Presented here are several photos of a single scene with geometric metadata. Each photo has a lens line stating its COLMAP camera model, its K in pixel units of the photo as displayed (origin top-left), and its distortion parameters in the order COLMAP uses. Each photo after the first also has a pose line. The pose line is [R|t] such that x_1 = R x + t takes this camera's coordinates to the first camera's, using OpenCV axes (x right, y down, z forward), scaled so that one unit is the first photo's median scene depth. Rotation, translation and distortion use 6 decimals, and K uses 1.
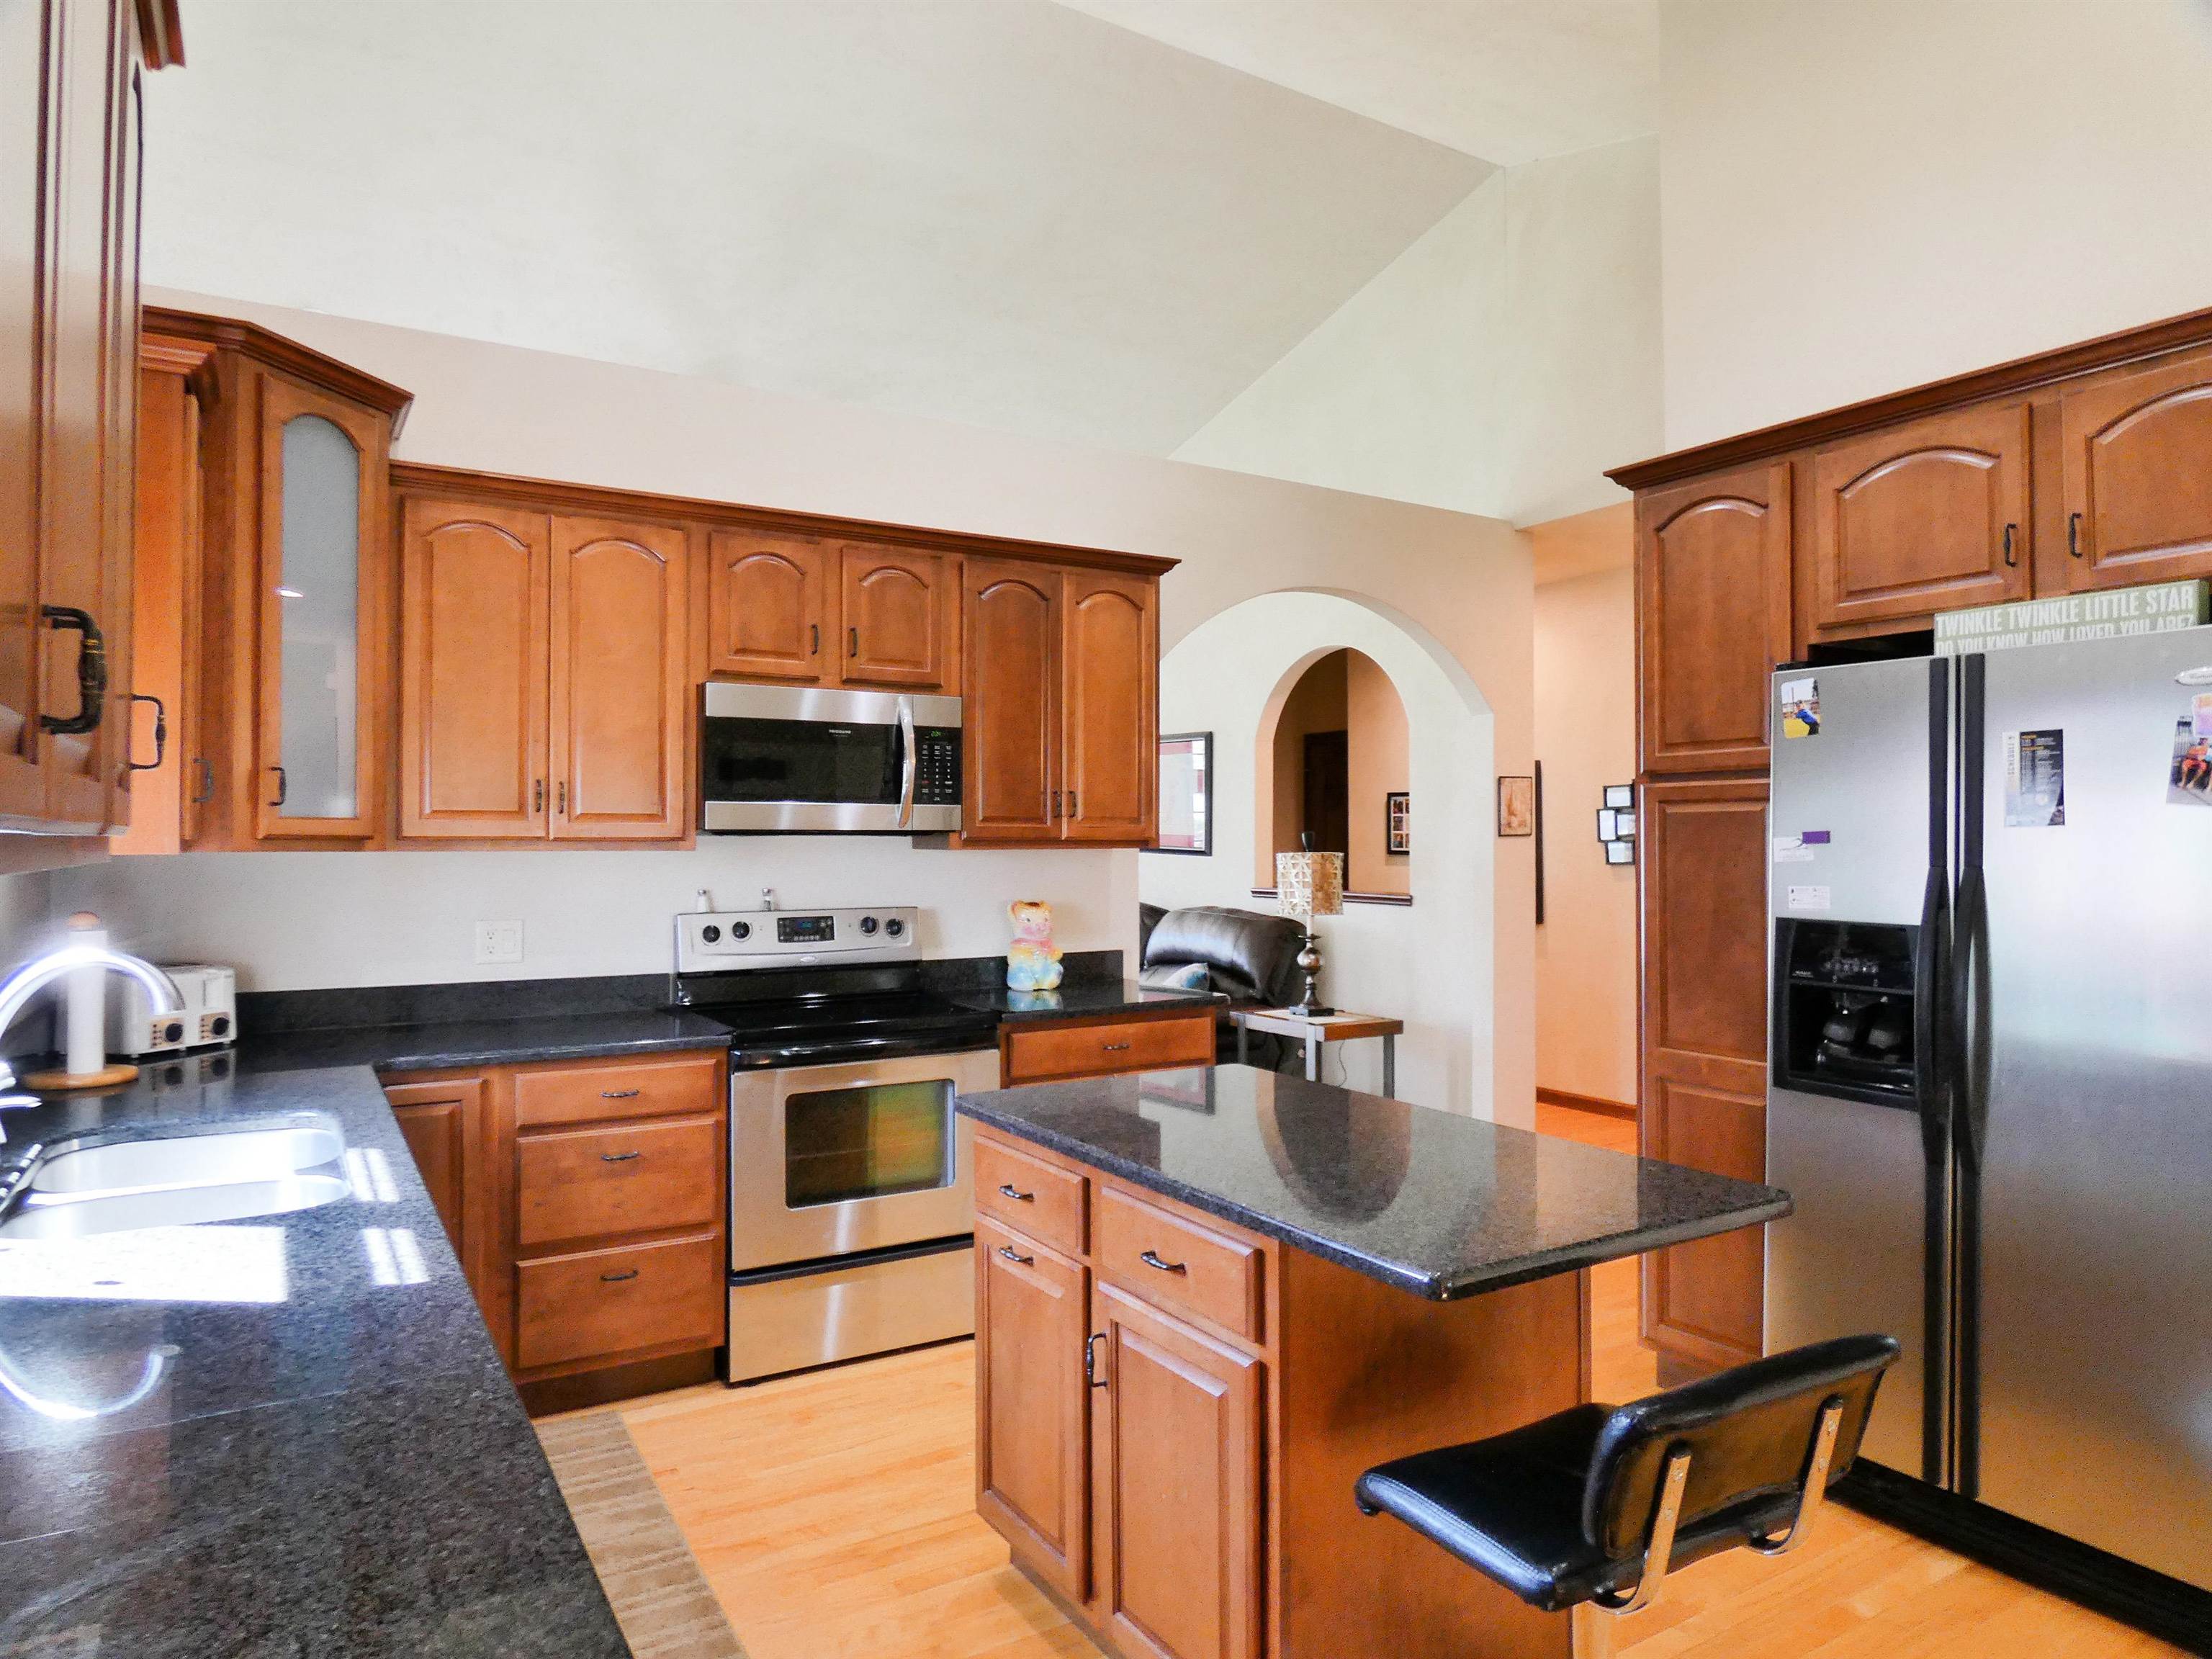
lens RADIAL K [[1365.6, 0, 1106.9], [0, 1365.6, 825.2], [0, 0, 1]] dist [-0.005193, -0.006833]
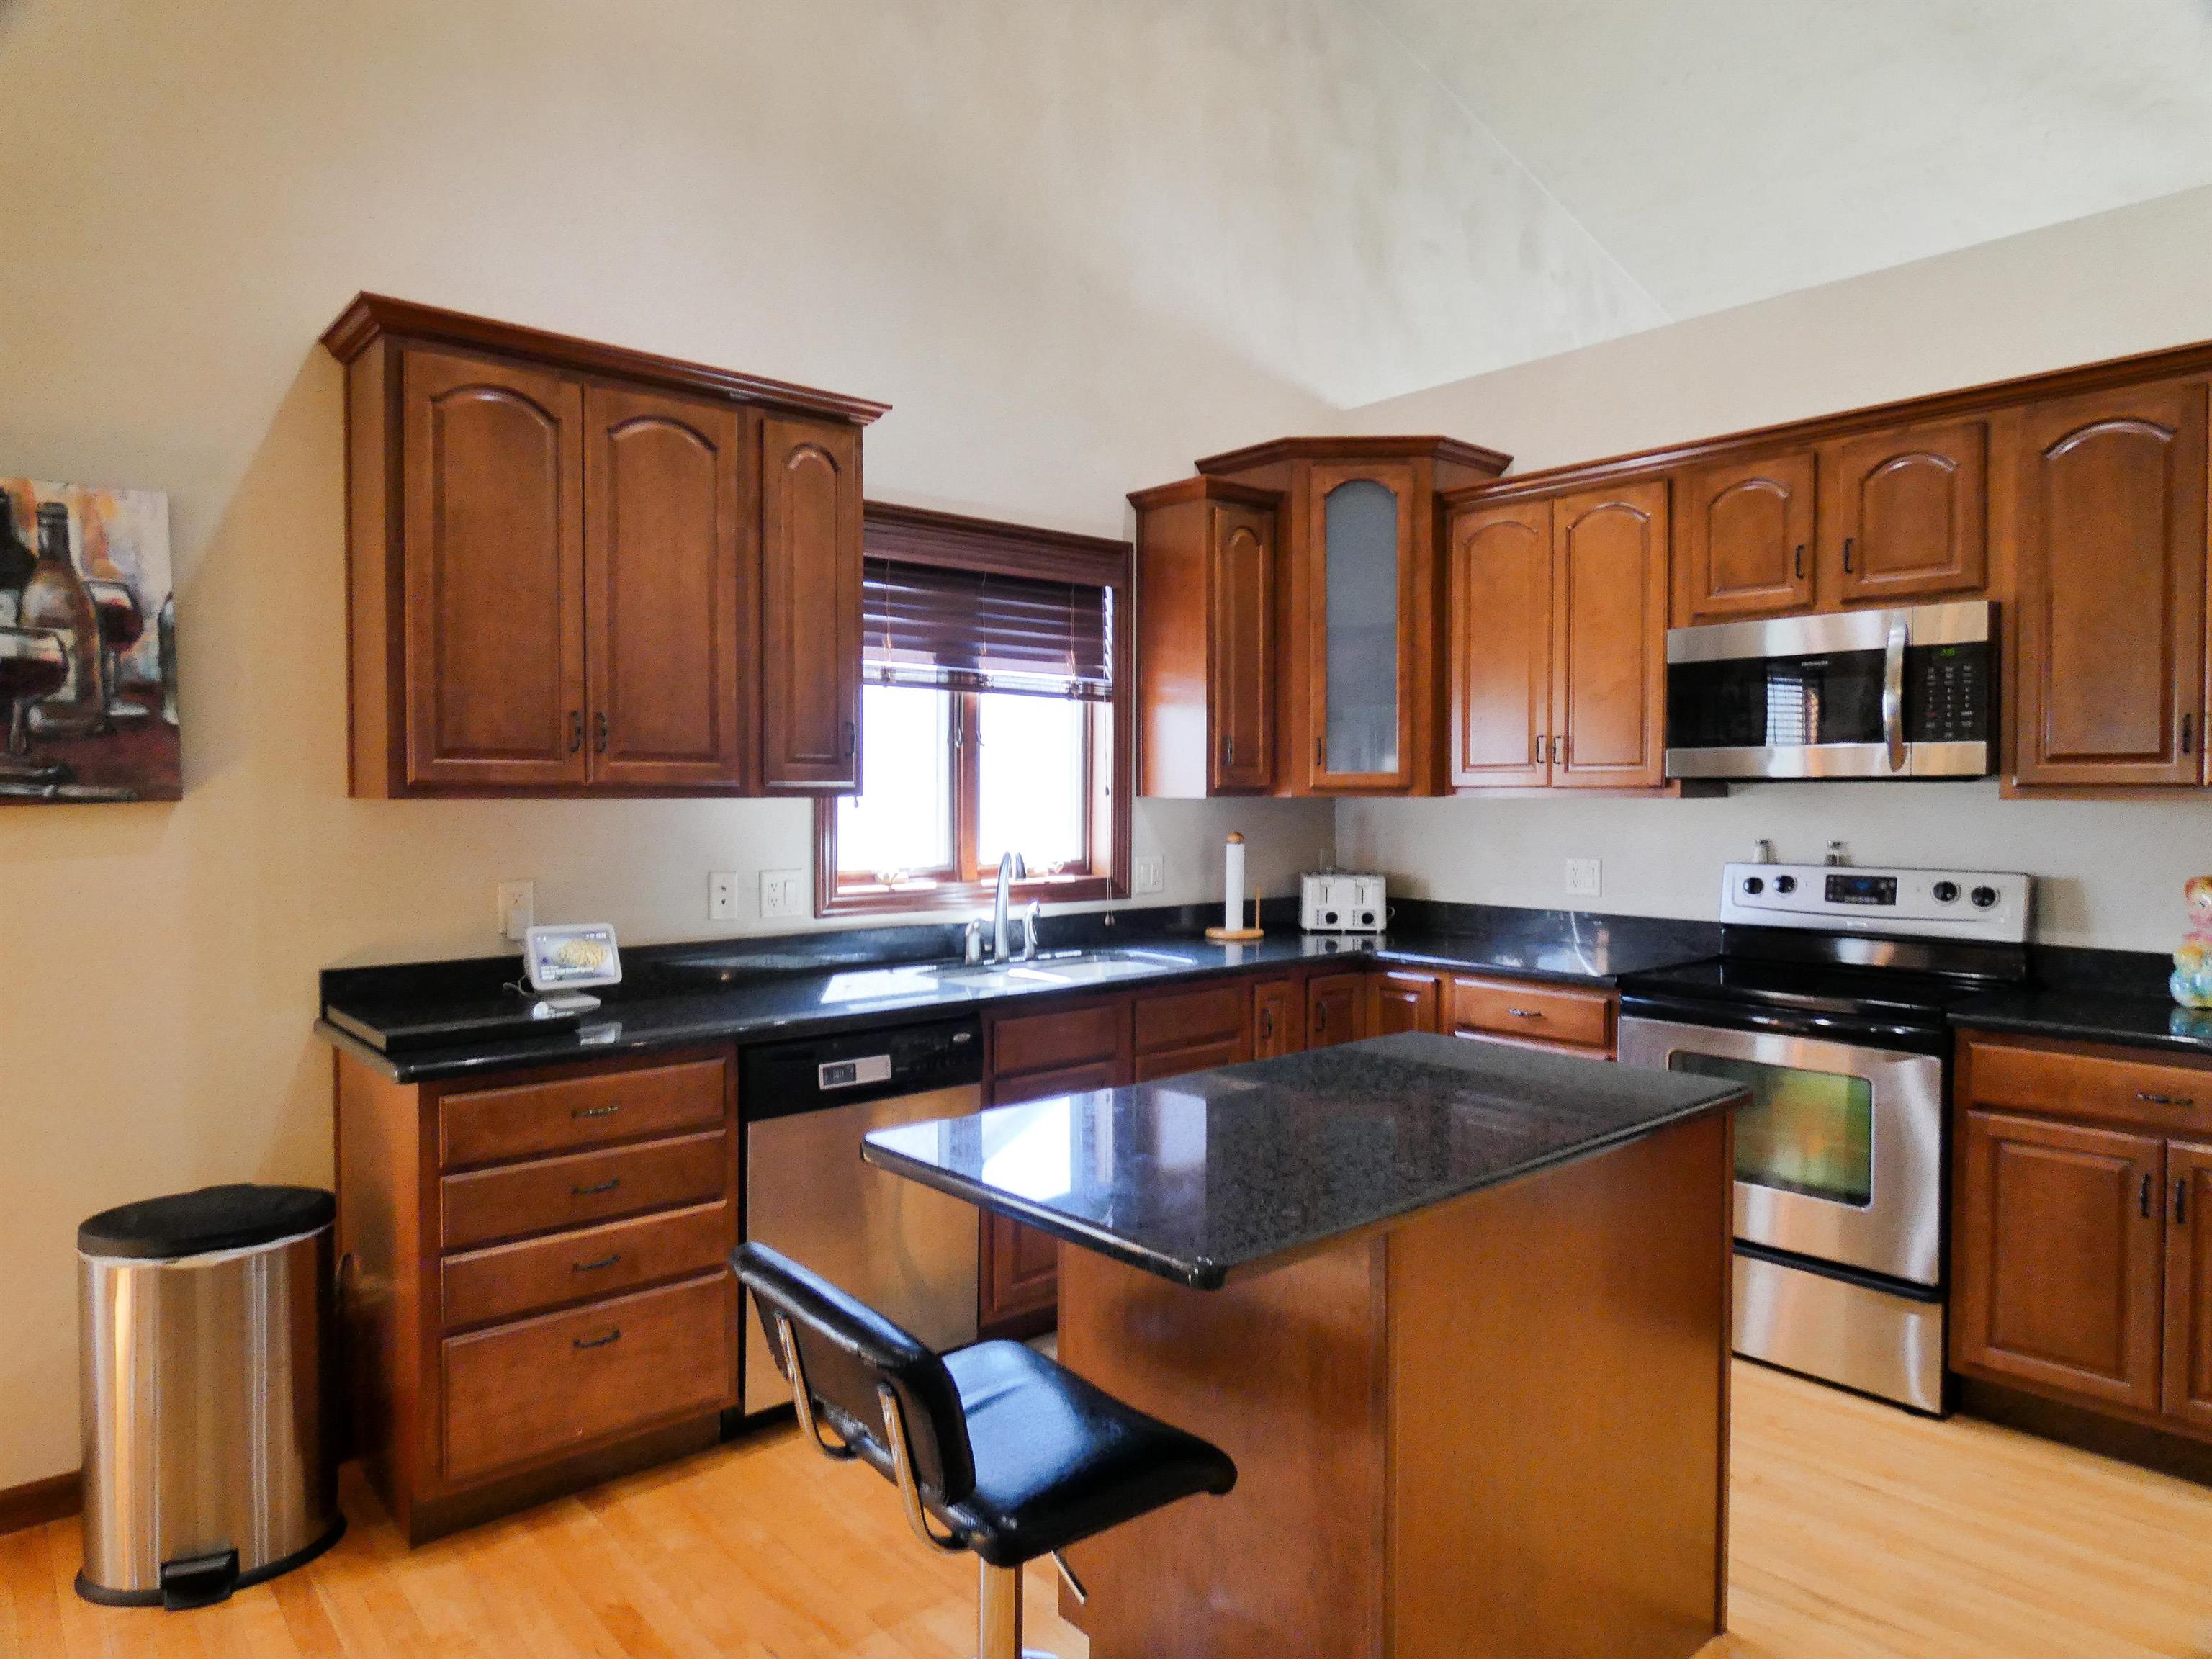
lens RADIAL K [[1365.6, 0, 1099.3], [0, 1365.6, 818.8], [0, 0, 1]] dist [-0.005193, -0.006833]
pose [[0.167681, 0.021364, -0.985610, 0.582361], [0.012081, 0.999646, 0.023724, 0.004740], [0.985767, -0.015885, 0.167363, 0.391921]]
